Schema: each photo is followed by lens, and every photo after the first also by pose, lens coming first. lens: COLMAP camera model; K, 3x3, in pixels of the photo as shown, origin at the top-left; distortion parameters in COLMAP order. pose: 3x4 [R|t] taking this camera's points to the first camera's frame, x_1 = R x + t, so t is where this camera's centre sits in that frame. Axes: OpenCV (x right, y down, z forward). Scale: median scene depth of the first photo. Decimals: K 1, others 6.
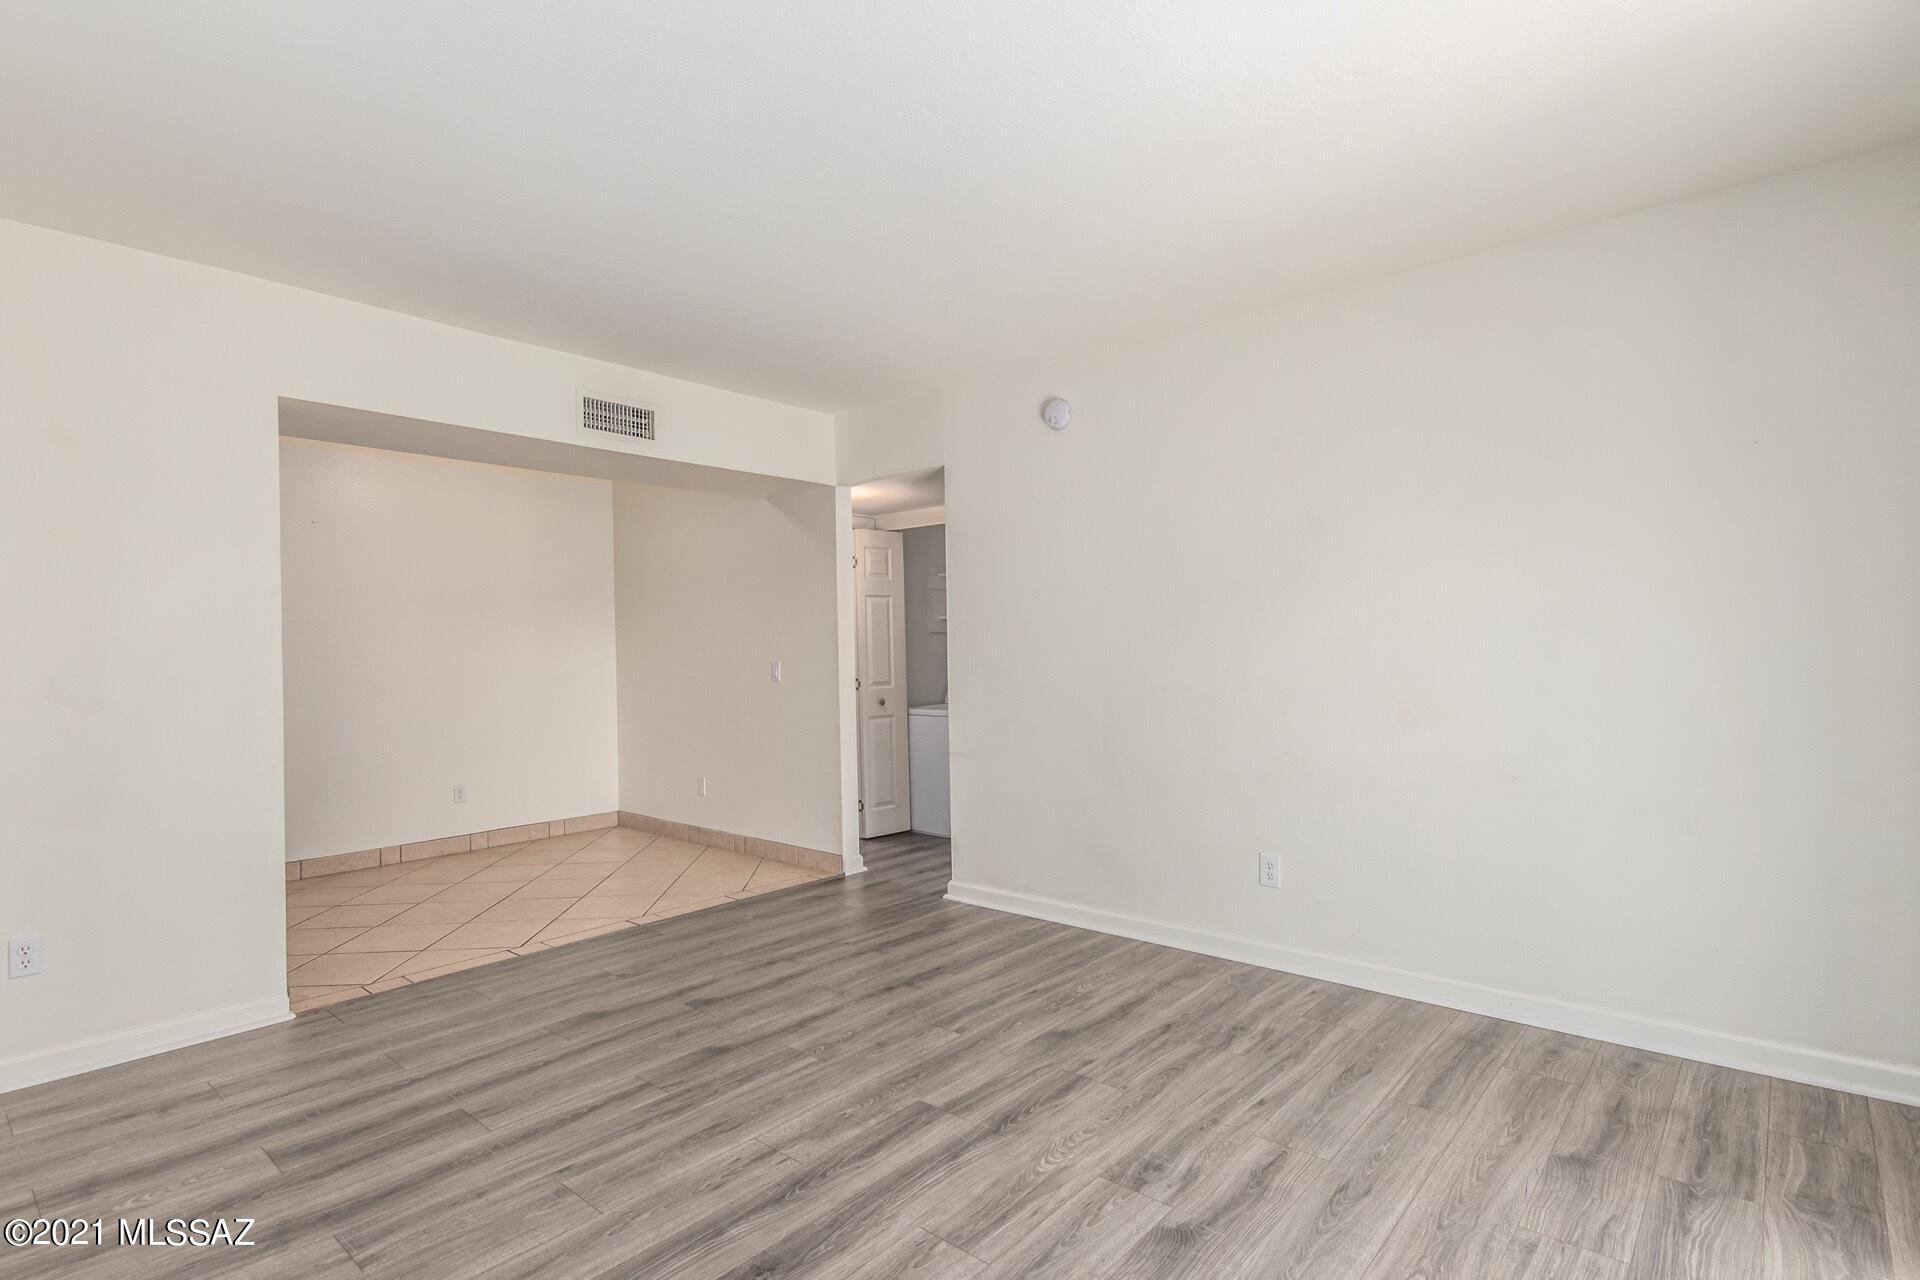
lens RADIAL K [[936.5, 0, 964.8], [0, 936.5, 646.6], [0, 0, 1]] dist [0.009418, -0.000622]
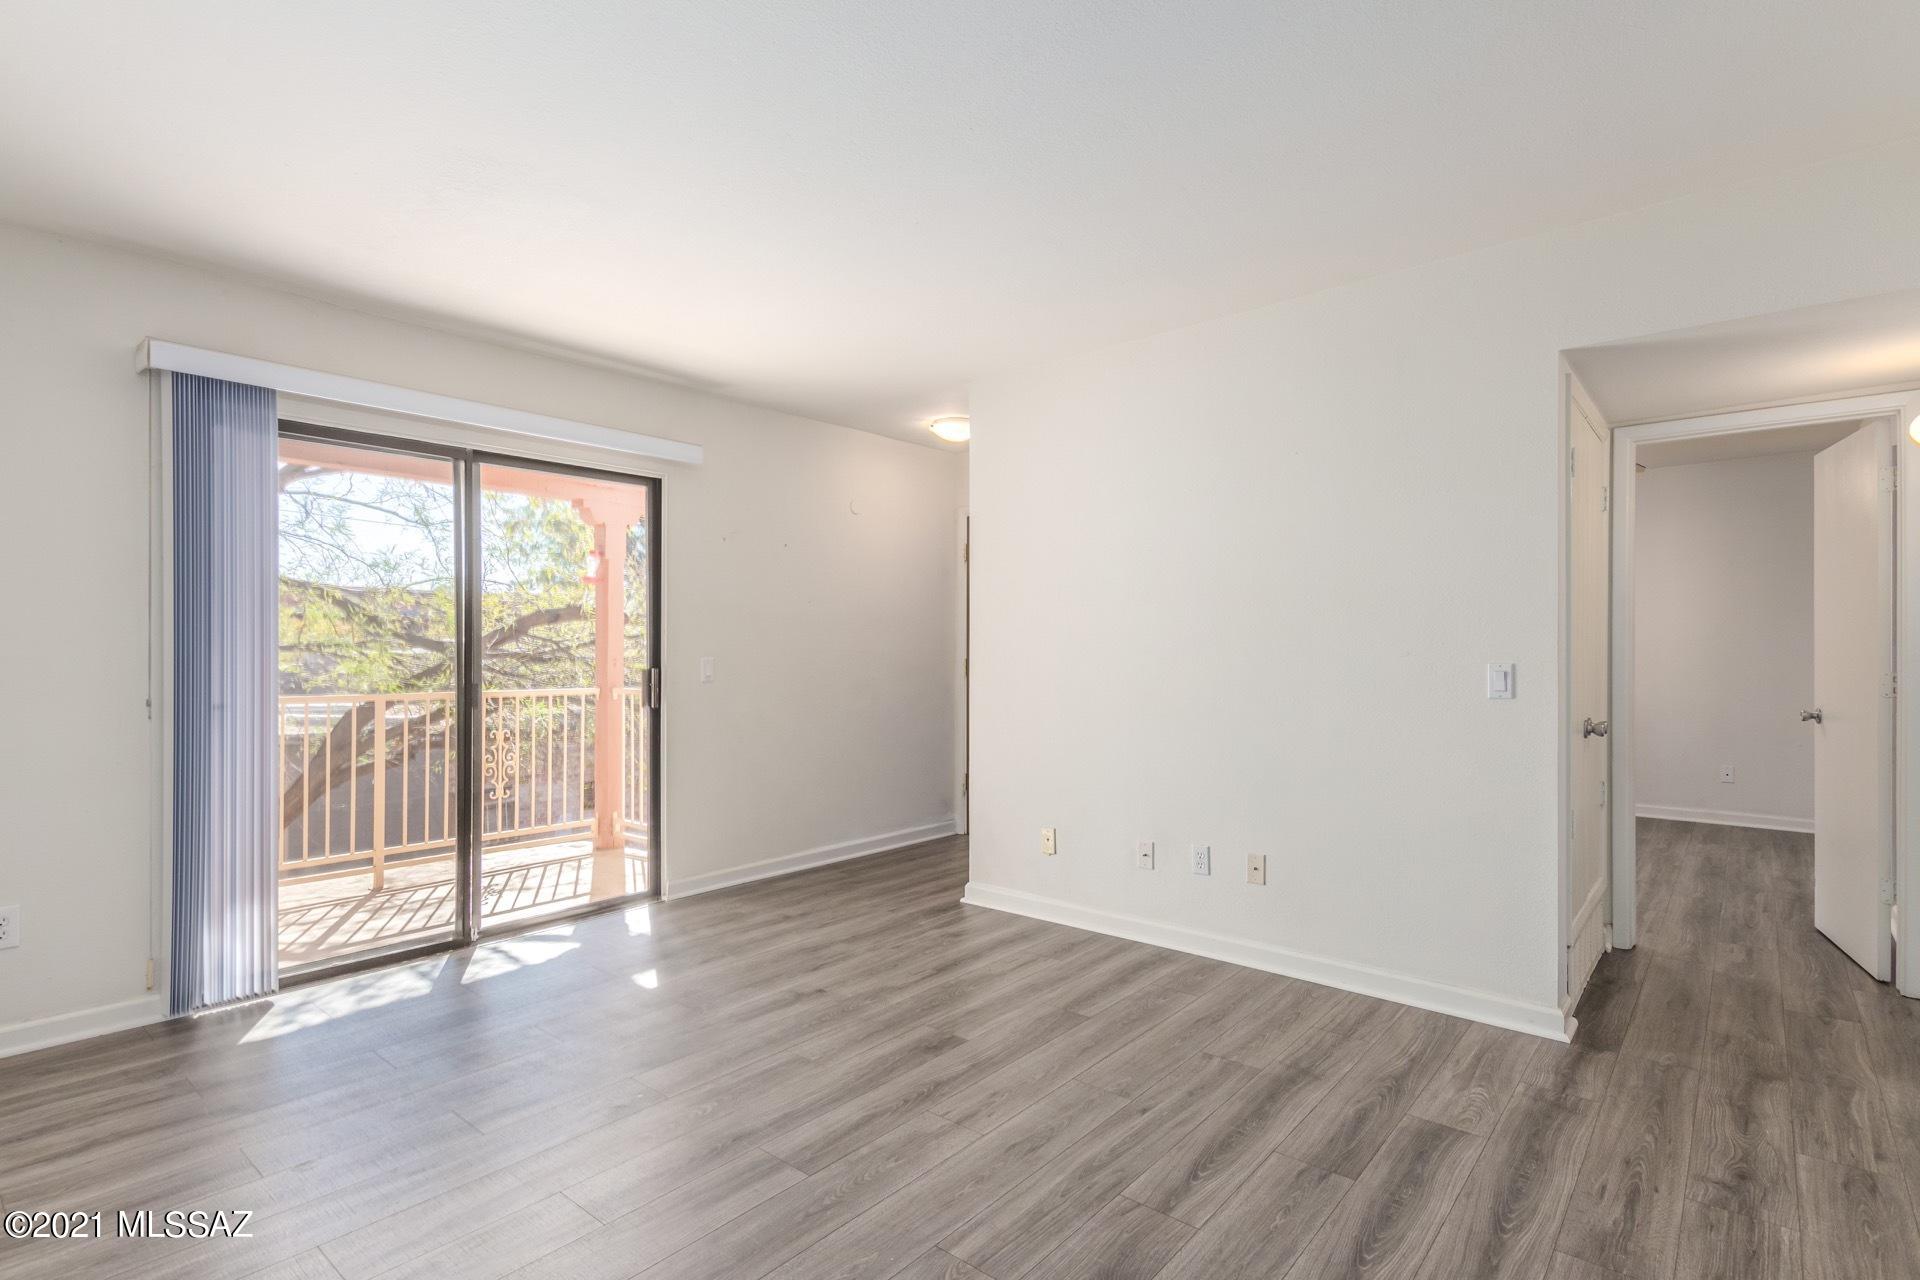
lens RADIAL K [[937.2, 0, 947.4], [0, 937.2, 651.4], [0, 0, 1]] dist [0.017821, -0.010431]
pose [[-0.999826, 0.018344, -0.003510, -0.161707], [0.018342, 0.999832, 0.000560, 0.011264], [0.003520, 0.000496, -0.999994, 1.679949]]
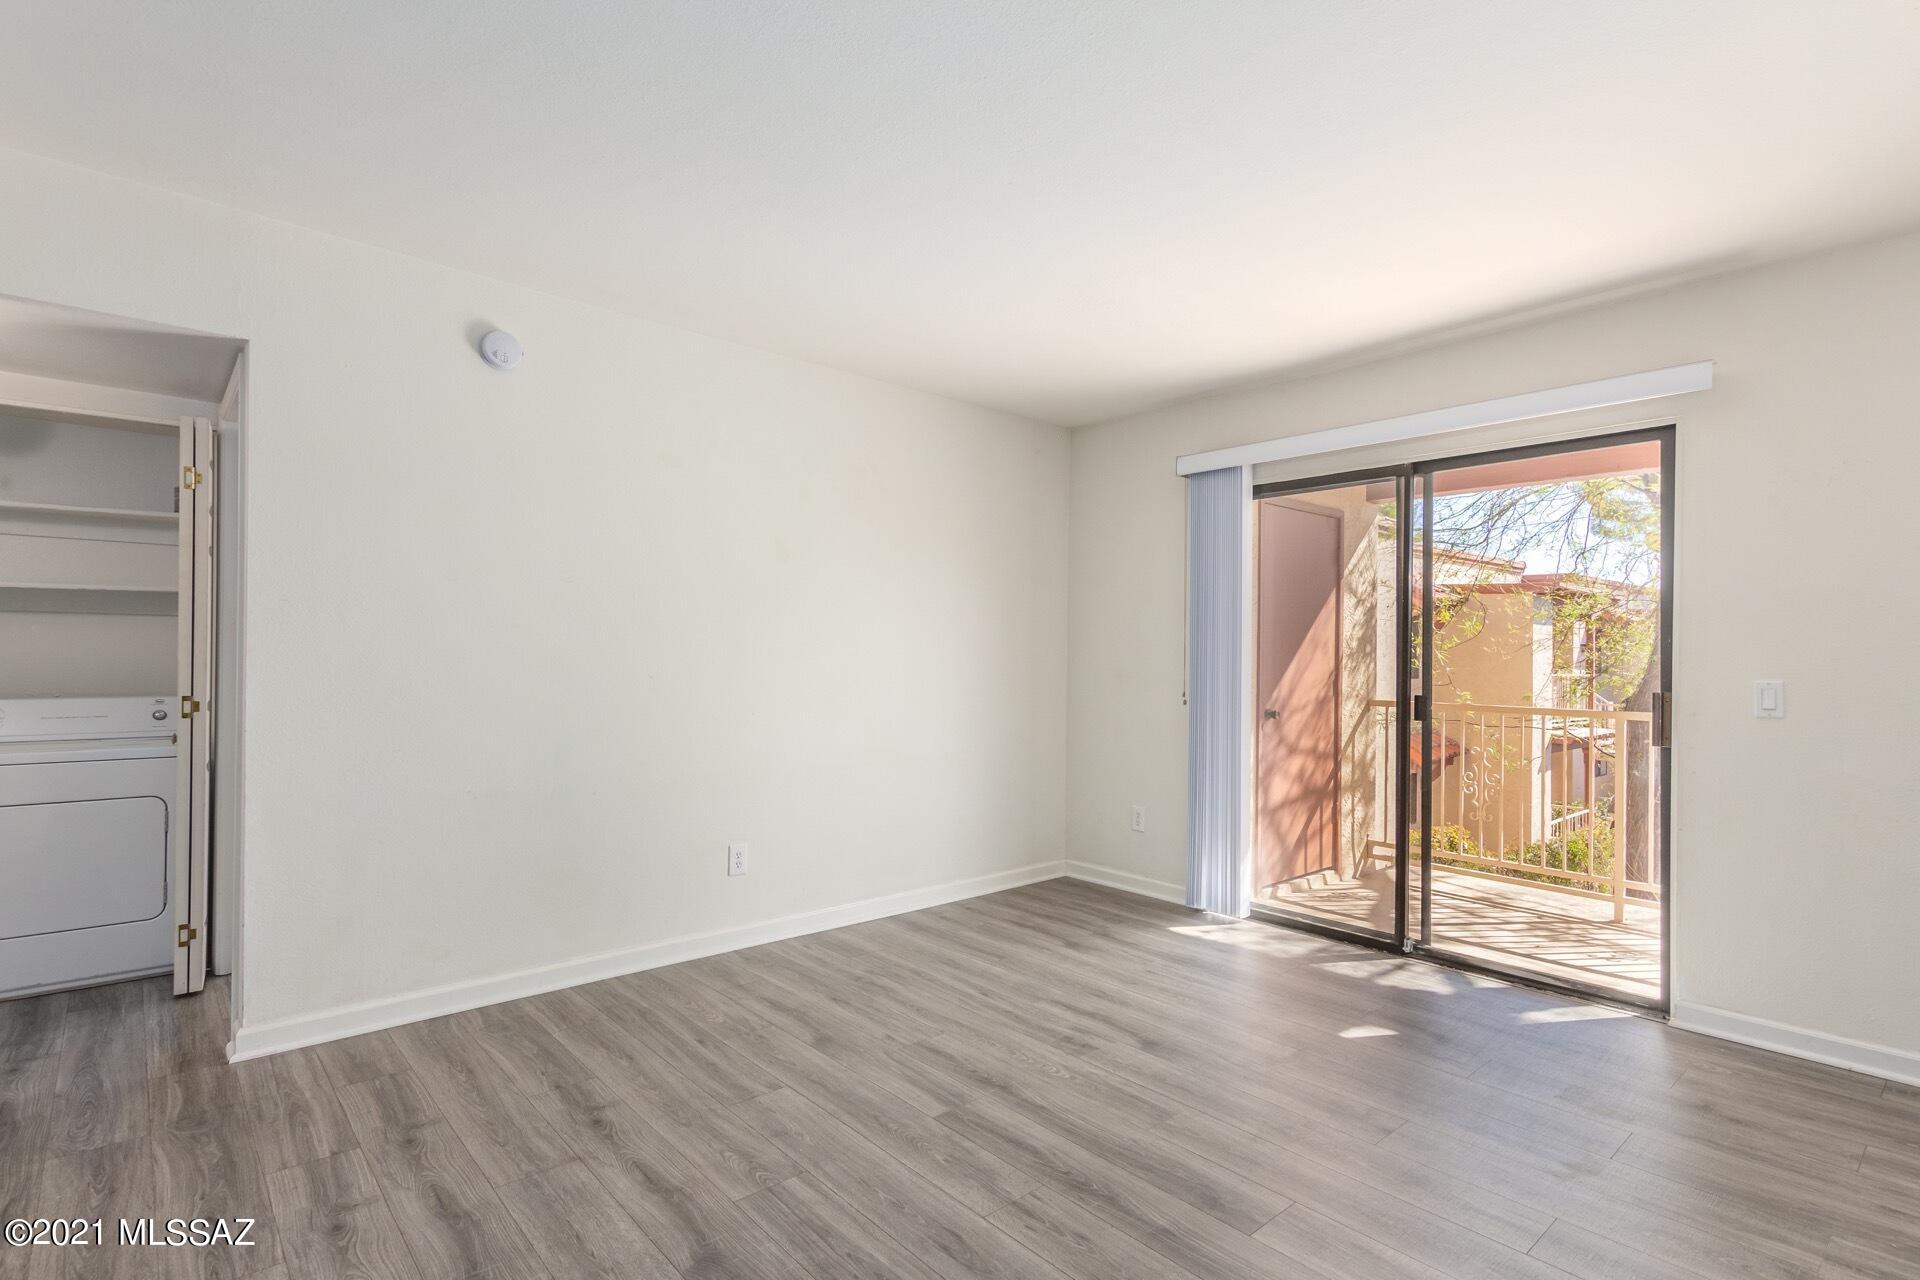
lens RADIAL K [[936.5, 0, 964.8], [0, 936.5, 646.6], [0, 0, 1]] dist [0.009418, -0.000622]
pose [[0.131261, 0.026901, 0.990983, -0.920800], [-0.017072, 0.999545, -0.024872, 0.020568], [-0.991201, -0.013653, 0.131660, 0.769424]]
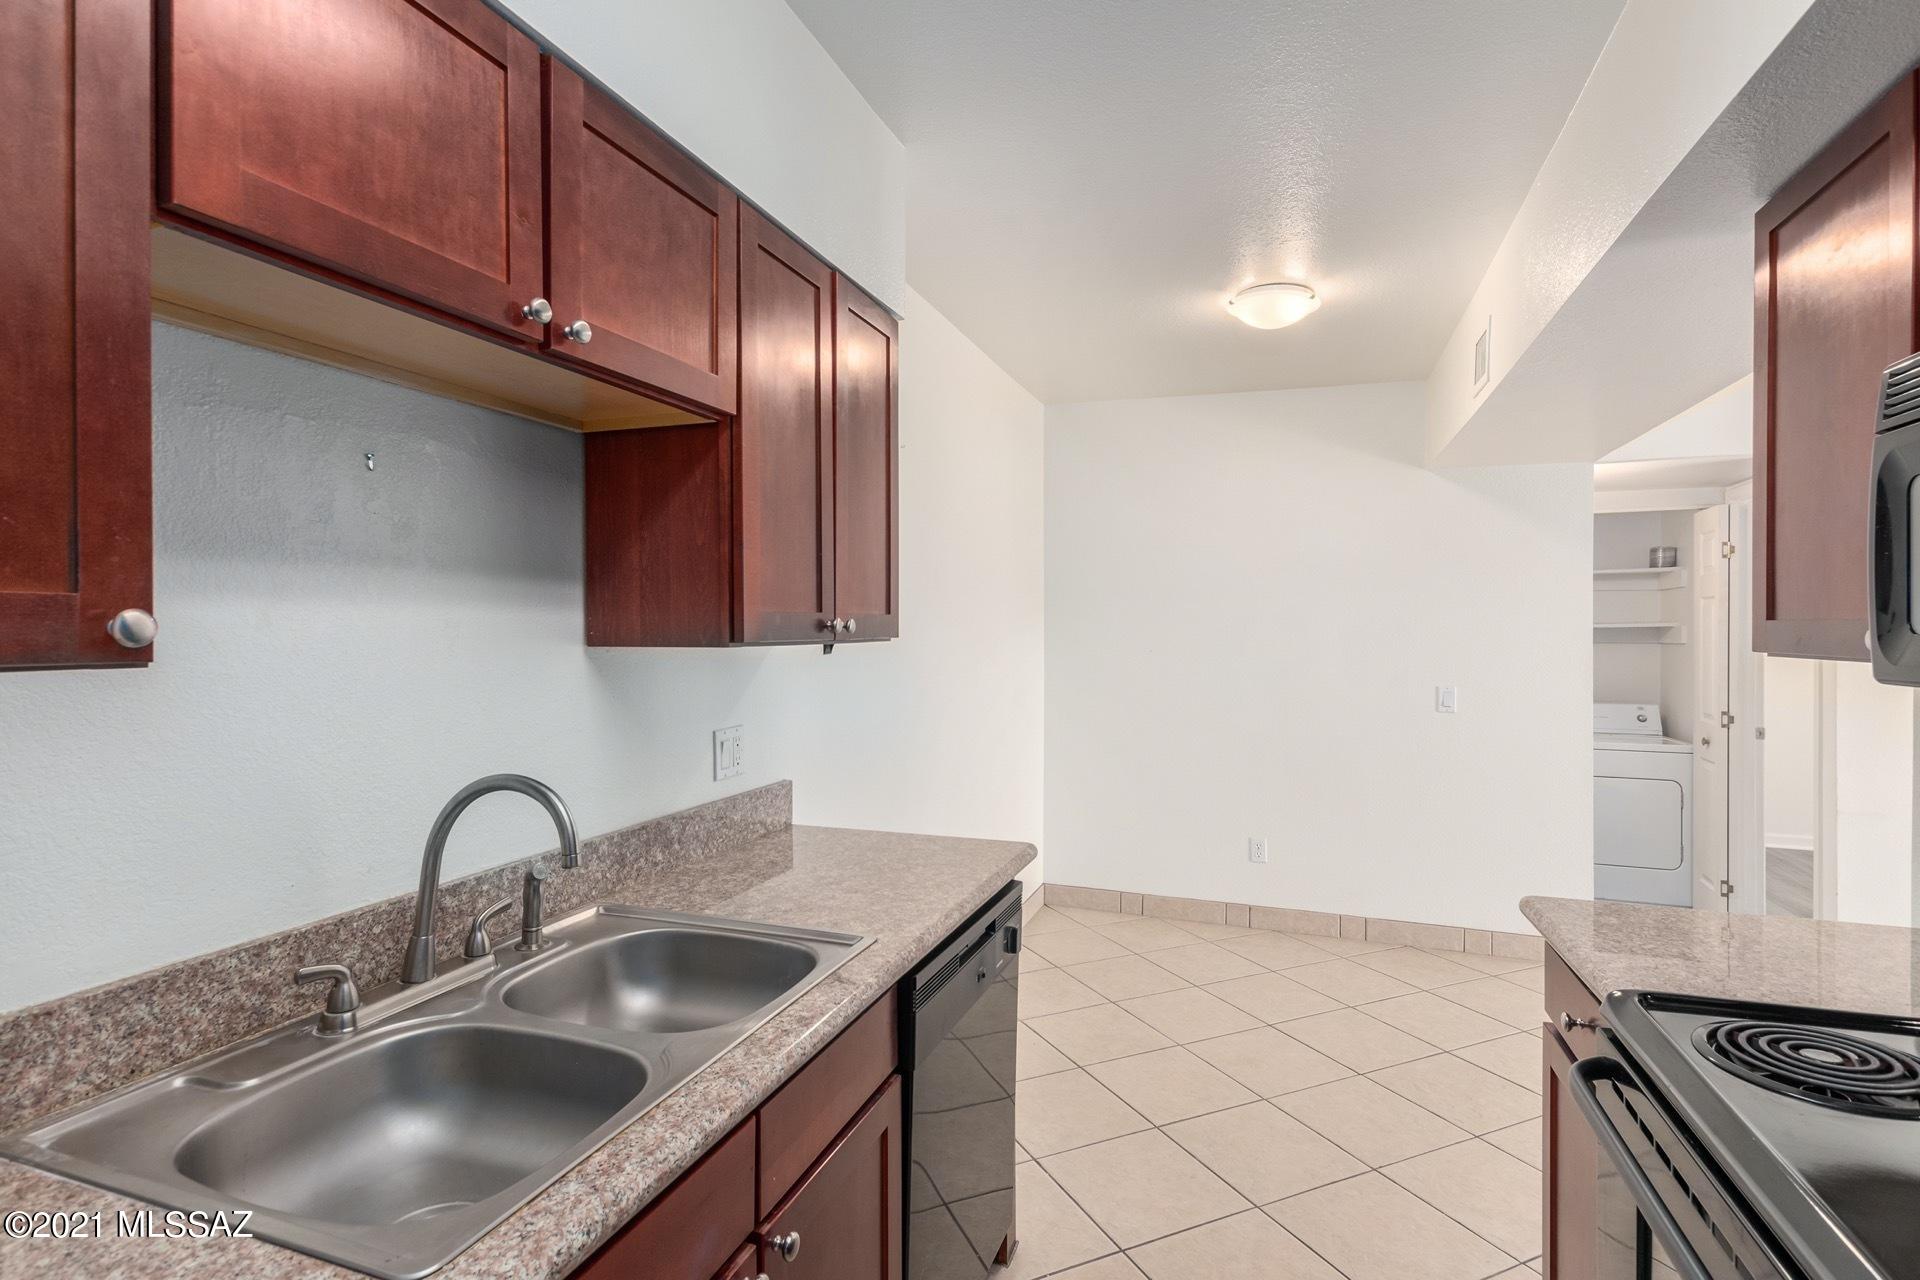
lens RADIAL K [[934.6, 0, 954.8], [0, 934.6, 632.6], [0, 0, 1]] dist [0.009382, -0.001379]
pose [[0.936365, 0.020078, 0.350453, -1.649242], [-0.021850, 0.999761, 0.001102, -0.036298], [-0.350347, -0.008690, 0.936580, 0.856438]]
